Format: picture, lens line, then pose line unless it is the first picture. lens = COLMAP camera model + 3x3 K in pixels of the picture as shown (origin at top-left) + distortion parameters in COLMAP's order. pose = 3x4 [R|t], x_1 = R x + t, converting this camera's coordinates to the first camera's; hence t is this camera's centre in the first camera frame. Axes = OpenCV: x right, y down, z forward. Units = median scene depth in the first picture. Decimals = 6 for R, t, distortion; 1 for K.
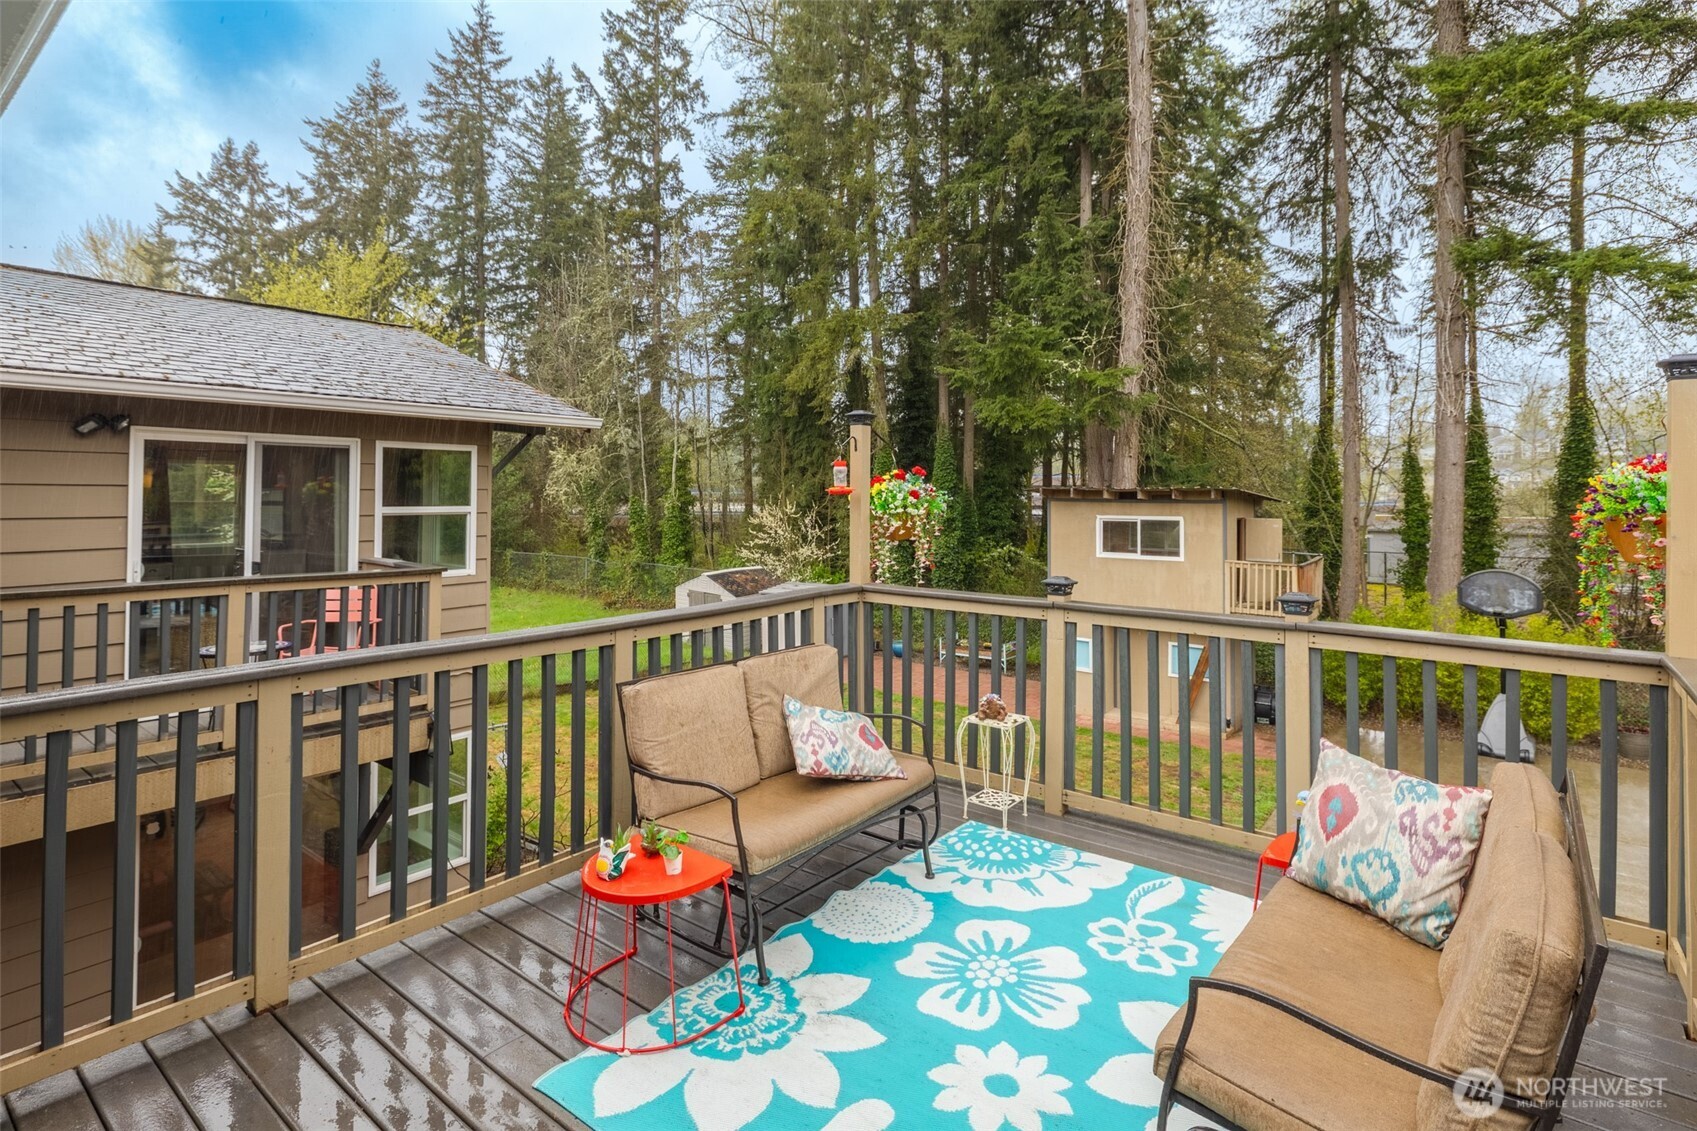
lens RADIAL K [[834.5, 0, 856.0], [0, 834.5, 465.7], [0, 0, 1]] dist [-0.006723, -0.000994]
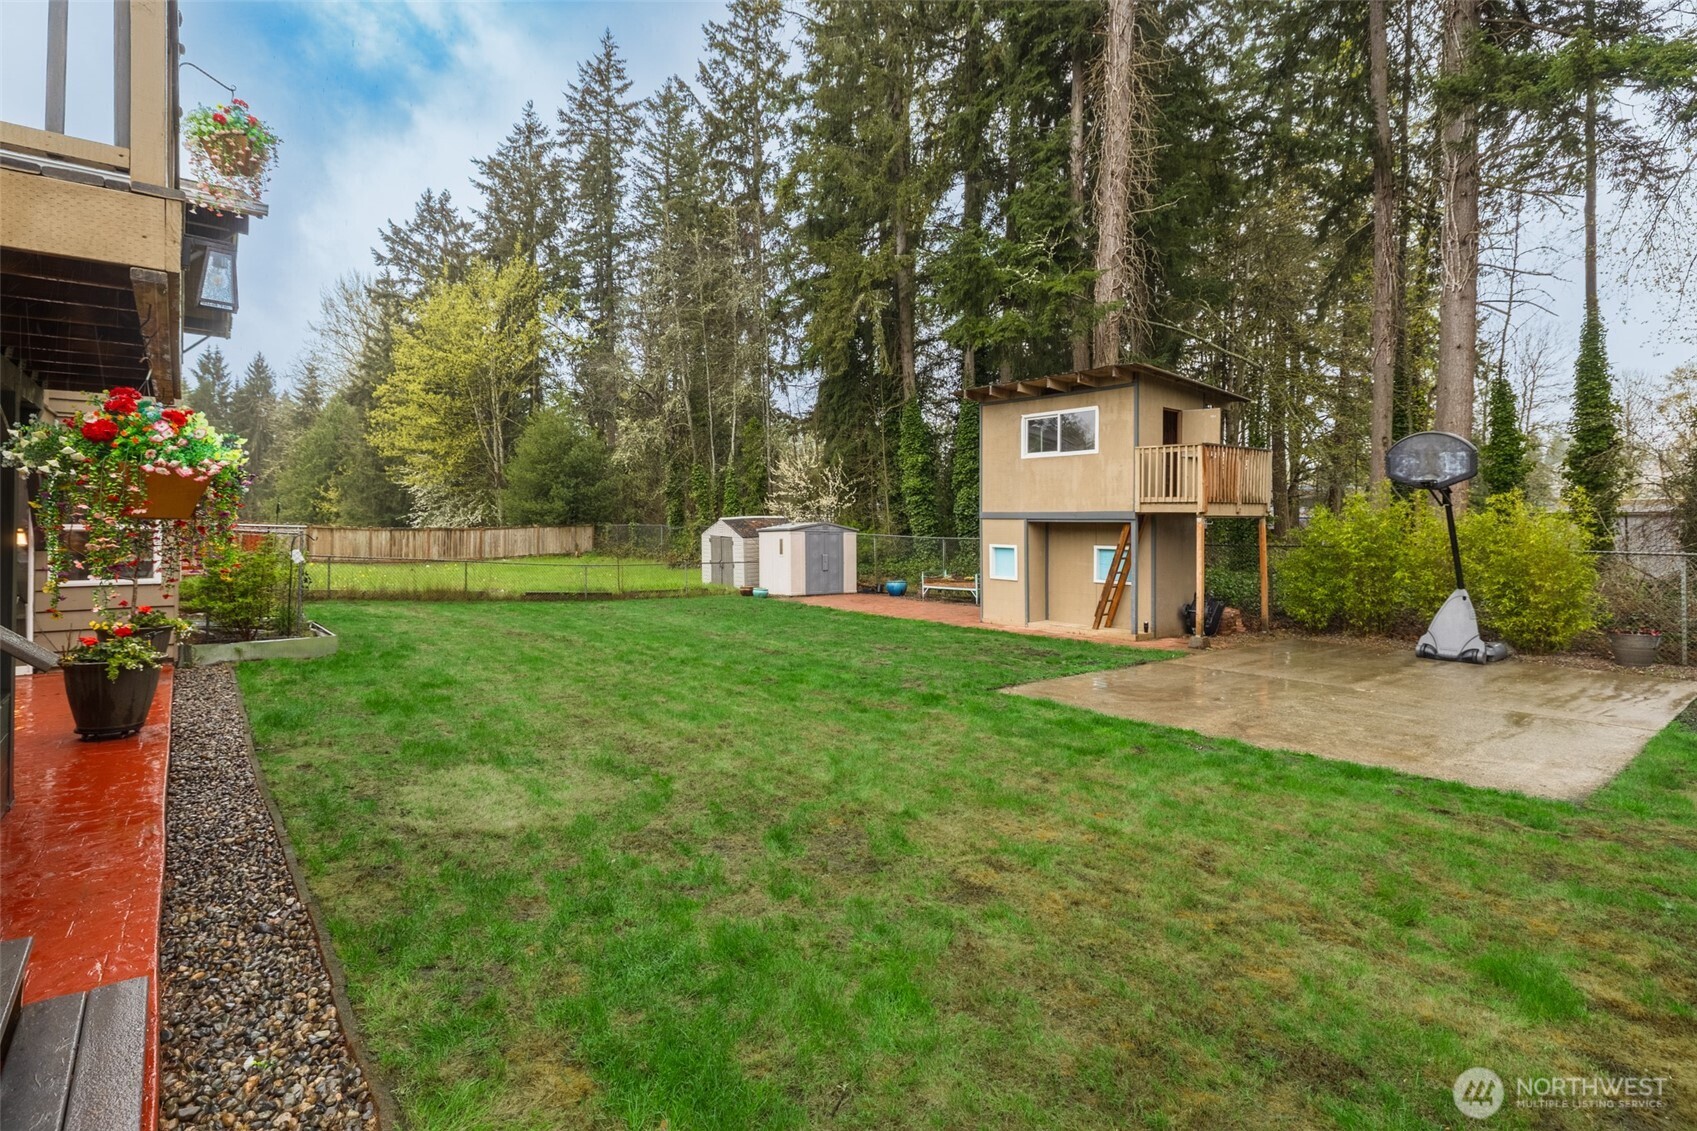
lens RADIAL K [[834.5, 0, 863.1], [0, 834.5, 514.9], [0, 0, 1]] dist [-0.006723, -0.000994]
pose [[0.972594, -0.001750, -0.232504, 0.126462], [0.004611, 0.999920, 0.011765, 0.061045], [0.232465, -0.012515, 0.972524, 0.011866]]
